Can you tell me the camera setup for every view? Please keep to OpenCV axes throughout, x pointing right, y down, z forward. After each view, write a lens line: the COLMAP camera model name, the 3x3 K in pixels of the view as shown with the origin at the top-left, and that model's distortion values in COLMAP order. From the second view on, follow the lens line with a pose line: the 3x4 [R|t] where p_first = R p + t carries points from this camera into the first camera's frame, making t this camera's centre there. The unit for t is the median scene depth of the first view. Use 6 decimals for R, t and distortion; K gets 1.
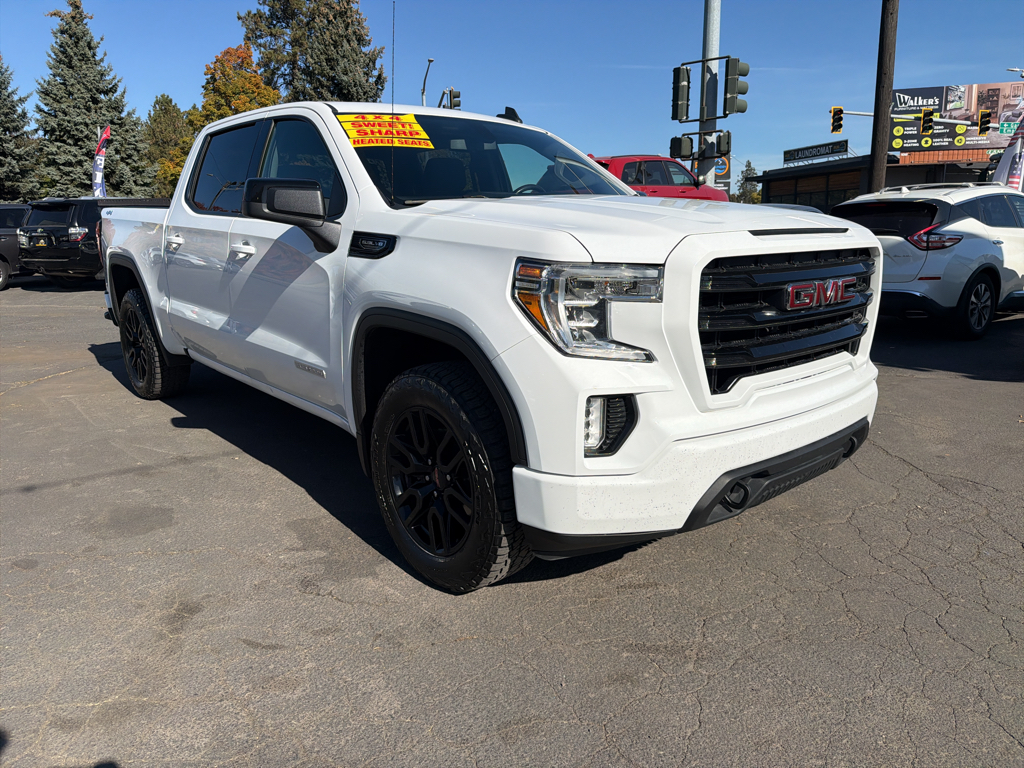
lens RADIAL K [[729.2, 0, 515.5], [0, 729.2, 384.4], [0, 0, 1]] dist [0.006182, -0.006794]
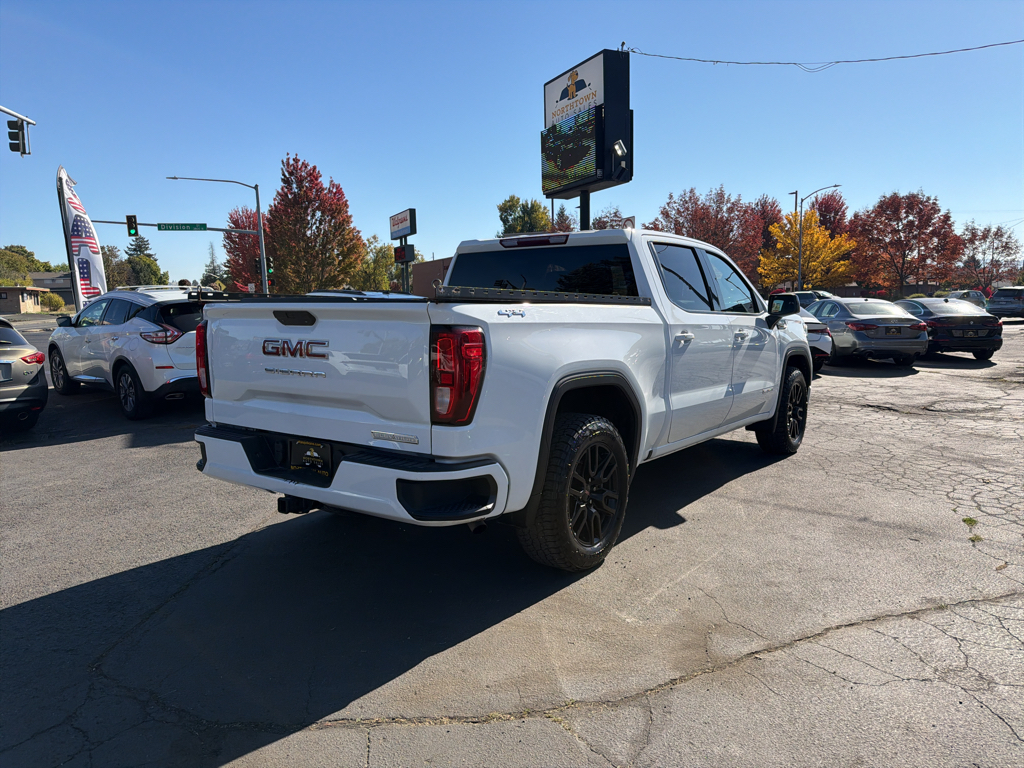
lens RADIAL K [[722.1, 0, 516.3], [0, 722.1, 397.7], [0, 0, 1]] dist [0.060534, -0.078447]
pose [[-0.220382, -0.119565, 0.968058, -0.161080], [0.223033, 0.959989, 0.169343, -0.038454], [-0.949572, 0.253229, -0.184897, 0.161089]]
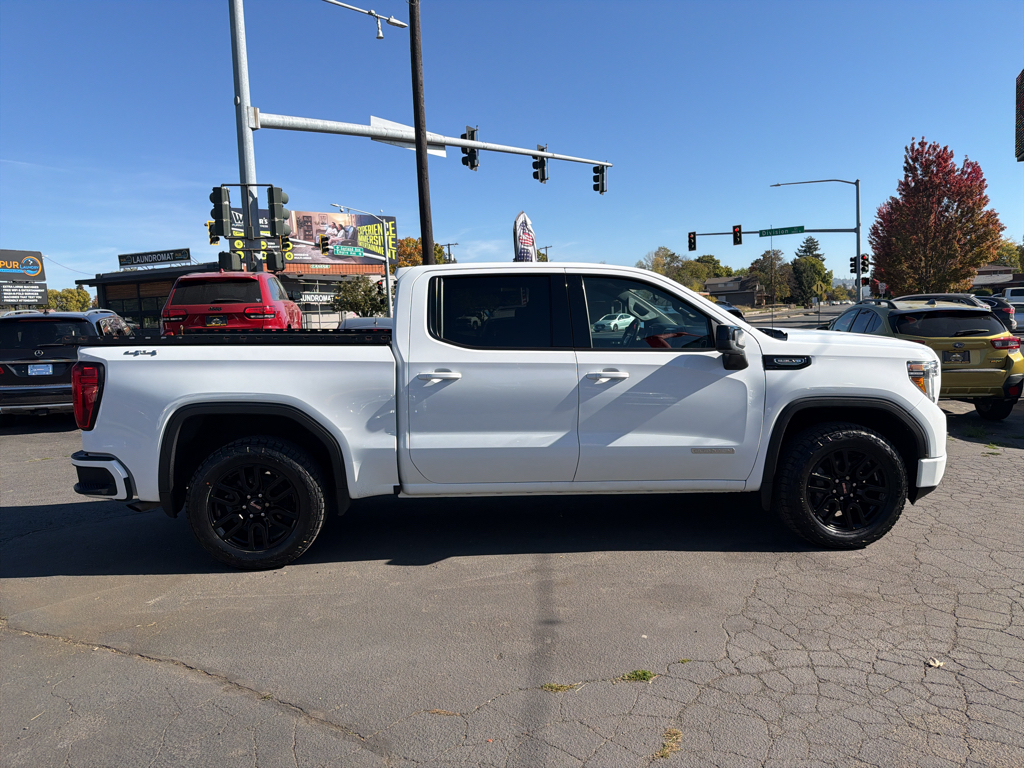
lens RADIAL K [[723.2, 0, 512.0], [0, 723.2, 384.0], [0, 0, 1]] dist [0.061943, -0.072323]
pose [[0.614727, -0.088833, 0.783722, -0.133771], [0.193298, 0.980304, -0.040503, -0.013767], [-0.764688, 0.176390, 0.619790, 0.031795]]
